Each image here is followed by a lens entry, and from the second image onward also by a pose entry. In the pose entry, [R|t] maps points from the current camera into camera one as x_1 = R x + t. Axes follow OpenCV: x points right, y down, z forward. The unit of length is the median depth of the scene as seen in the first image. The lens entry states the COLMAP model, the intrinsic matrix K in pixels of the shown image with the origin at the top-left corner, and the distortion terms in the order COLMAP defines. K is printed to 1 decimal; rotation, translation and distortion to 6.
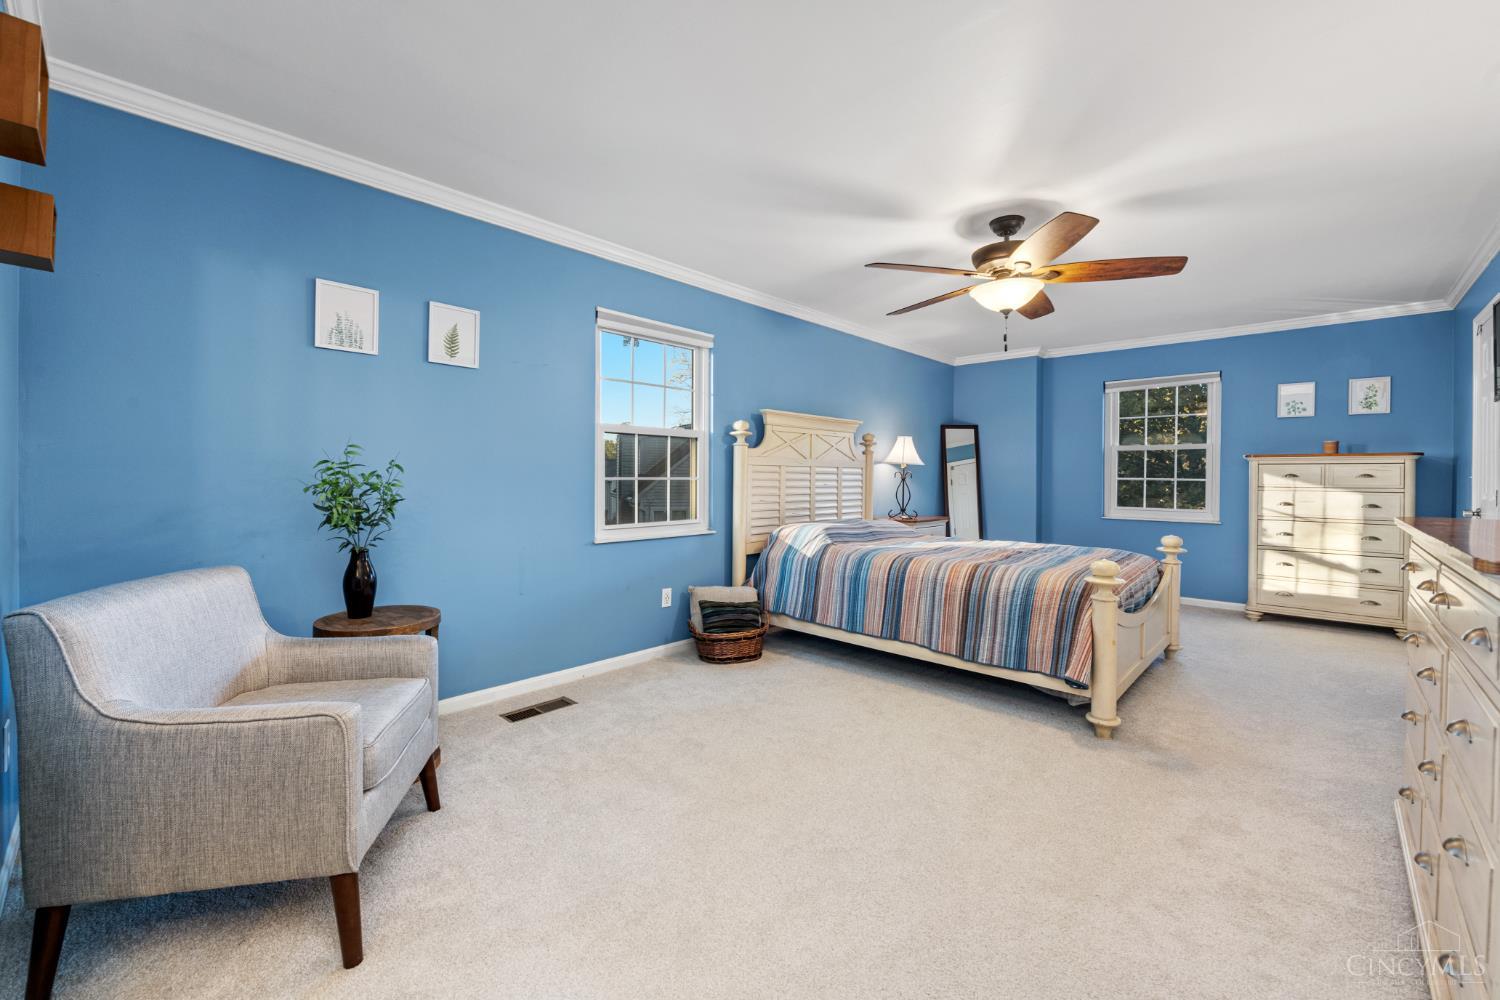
lens RADIAL K [[598.1, 0, 754.5], [0, 598.1, 488.1], [0, 0, 1]] dist [-0.000898, -0.000015]
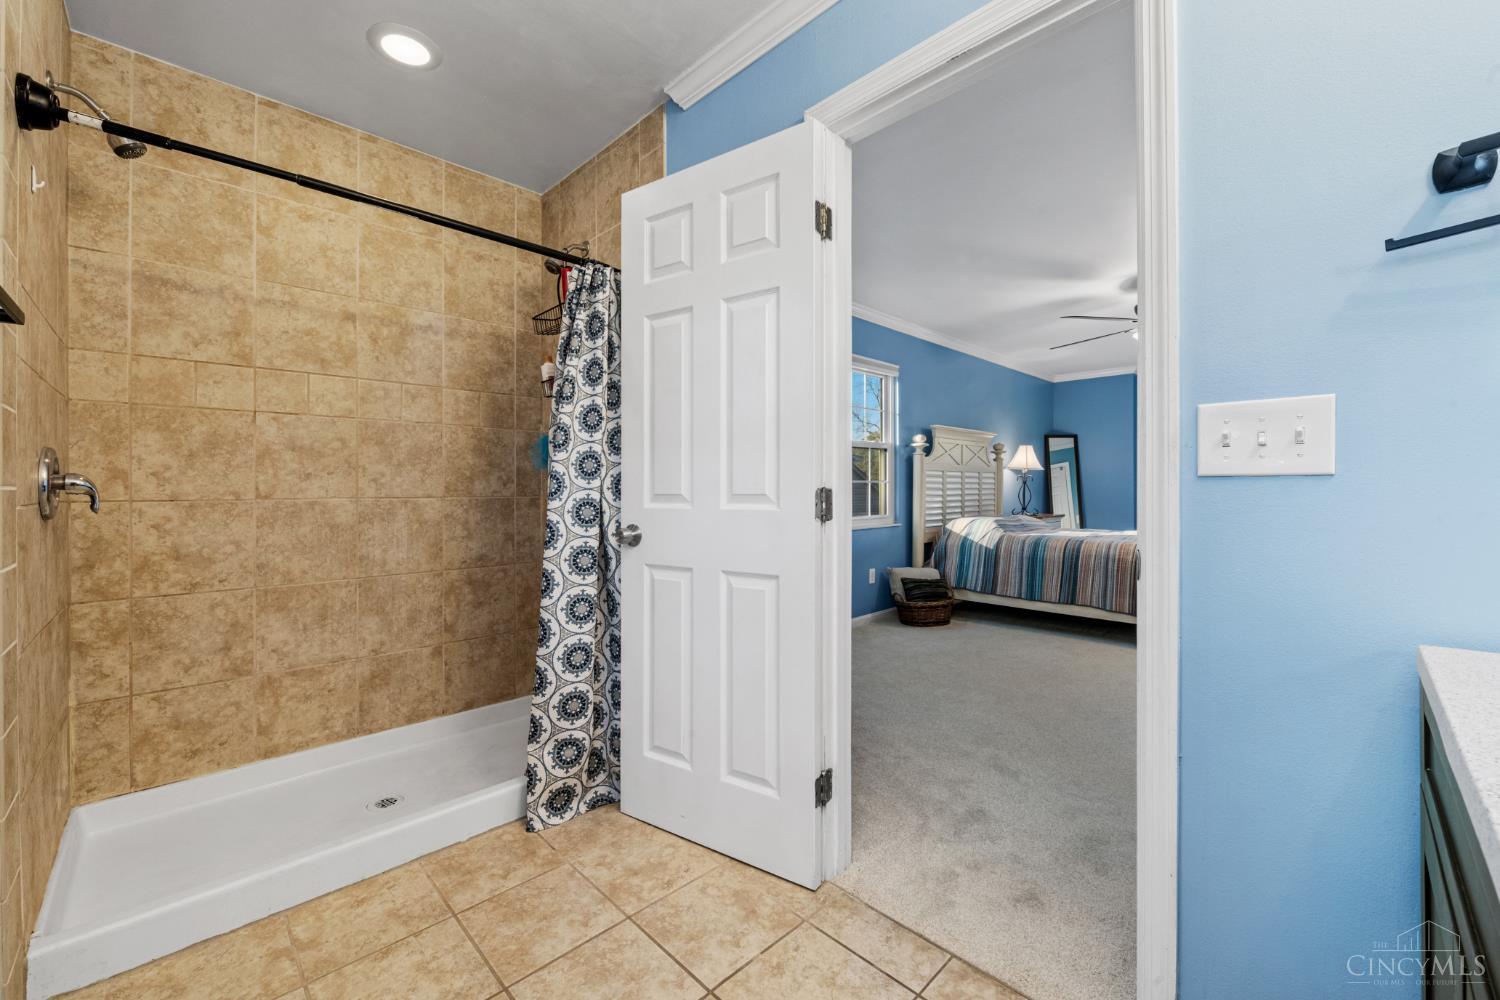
lens RADIAL K [[598.1, 0, 745.2], [0, 598.1, 498.1], [0, 0, 1]] dist [-0.000898, -0.000015]
pose [[0.999325, -0.010096, -0.035326, -0.362935], [0.010063, 0.999949, -0.001099, 0.017546], [0.035335, 0.000743, 0.999375, -0.267261]]
